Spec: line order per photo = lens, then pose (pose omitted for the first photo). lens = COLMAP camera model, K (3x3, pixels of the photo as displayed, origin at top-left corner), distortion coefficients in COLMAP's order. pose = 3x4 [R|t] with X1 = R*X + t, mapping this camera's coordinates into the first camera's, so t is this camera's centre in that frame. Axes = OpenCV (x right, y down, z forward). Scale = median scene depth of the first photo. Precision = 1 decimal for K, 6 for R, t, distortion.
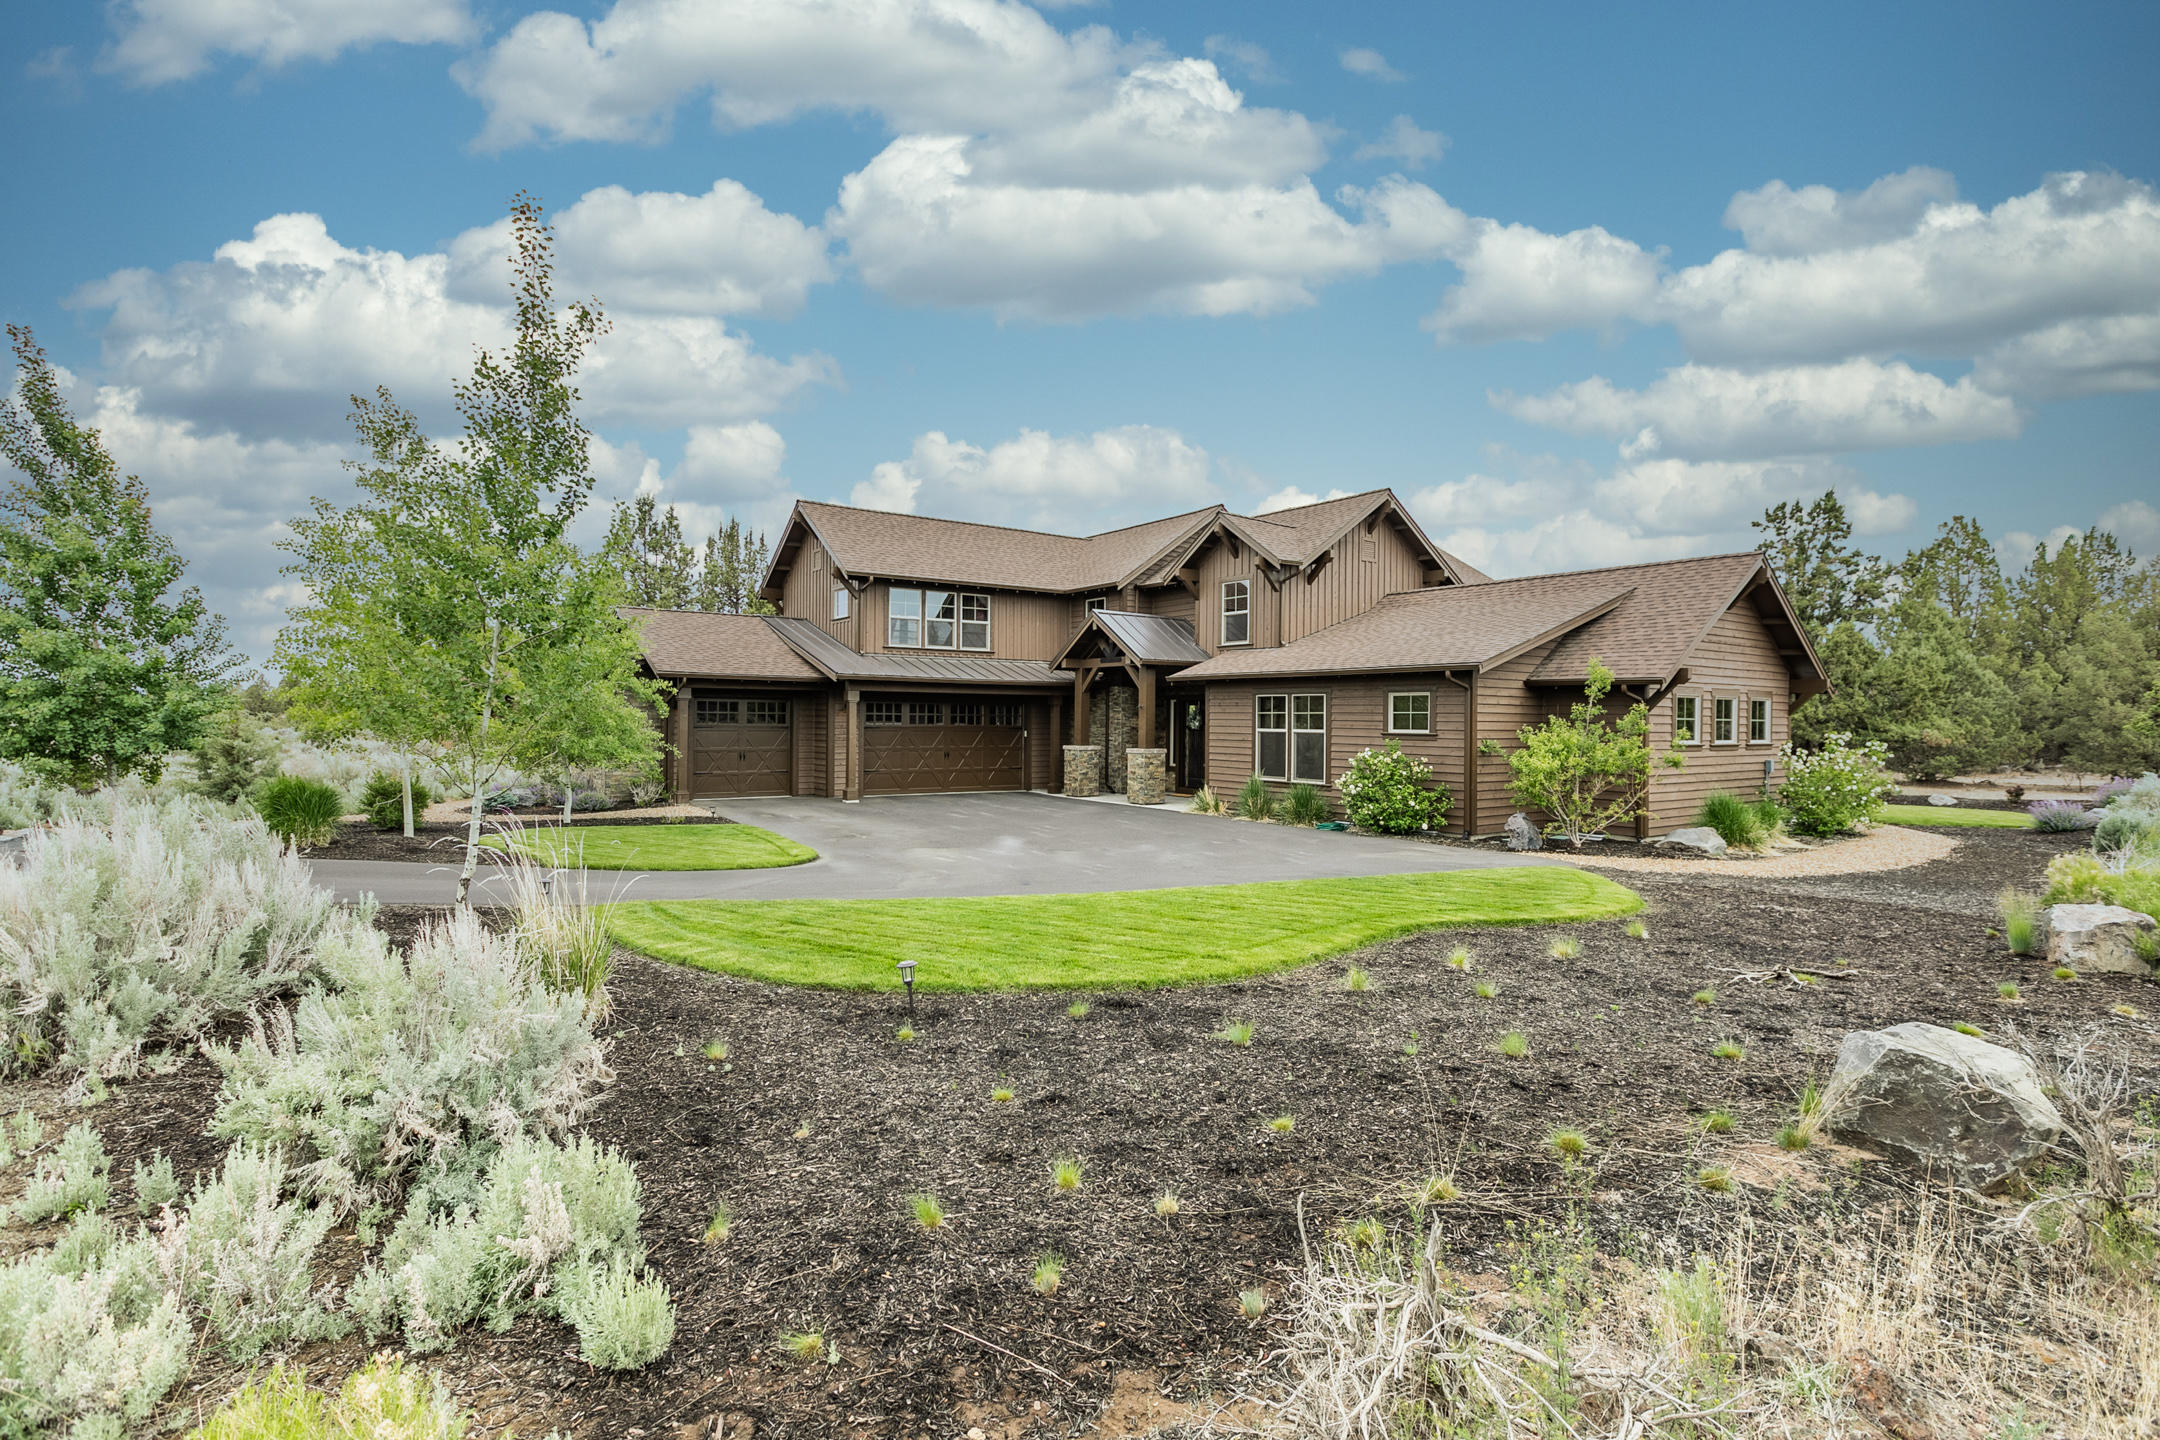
lens RADIAL K [[1072.4, 0, 1086.1], [0, 1072.4, 714.5], [0, 0, 1]] dist [-0.001348, -0.000050]
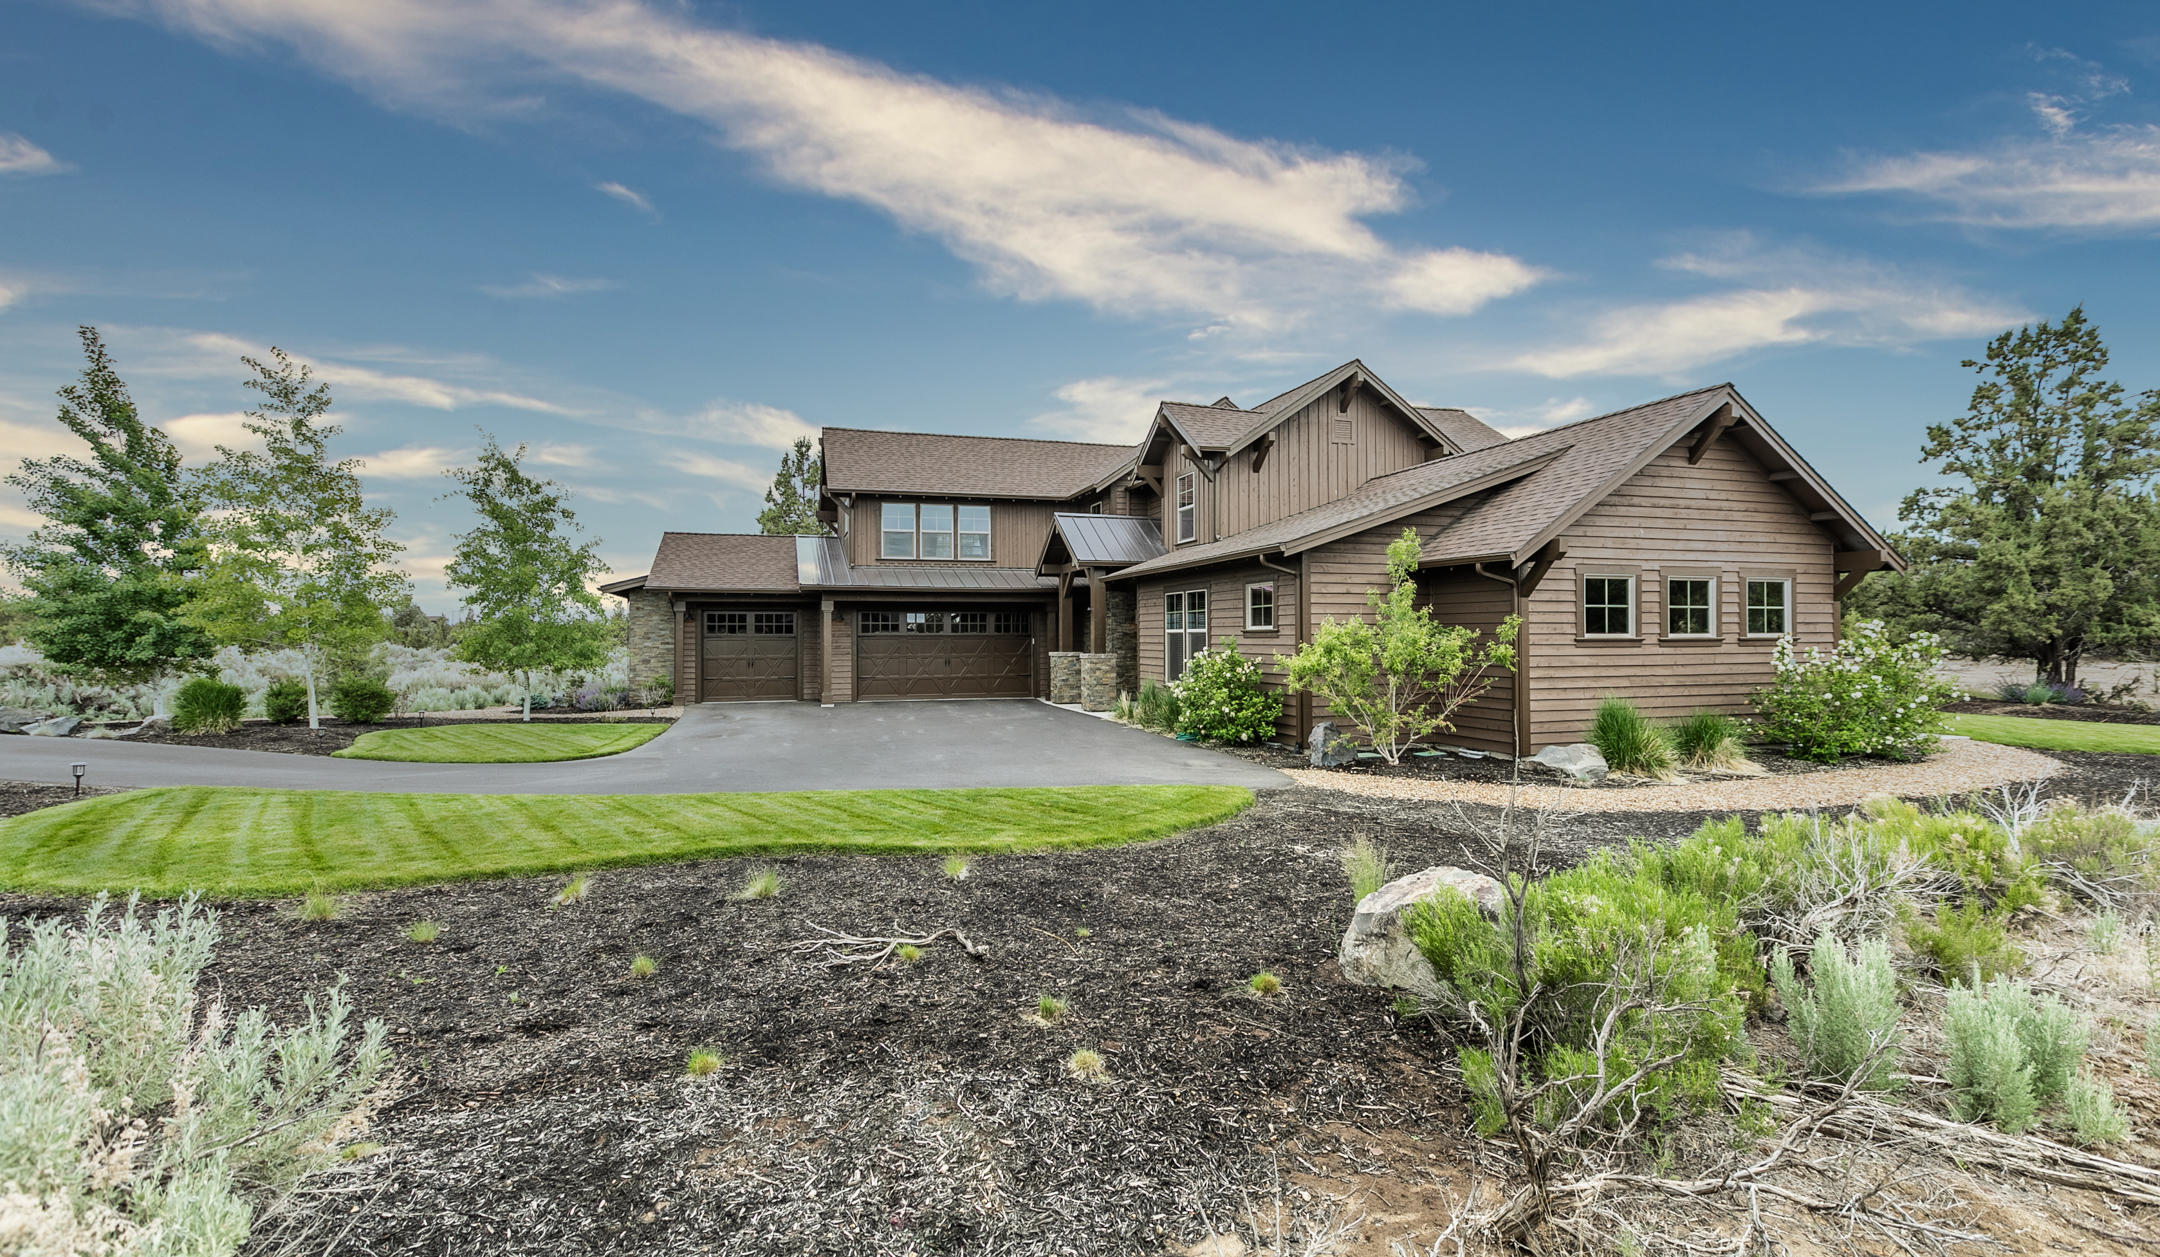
lens RADIAL K [[986.3, 0, 1071.6], [0, 986.3, 643.7], [0, 0, 1]] dist [0.001479, -0.000167]
pose [[0.949817, -0.011335, -0.312600, 0.318902], [0.014972, 0.999845, 0.009237, 0.014740], [0.312447, -0.013453, 0.949840, 0.151070]]
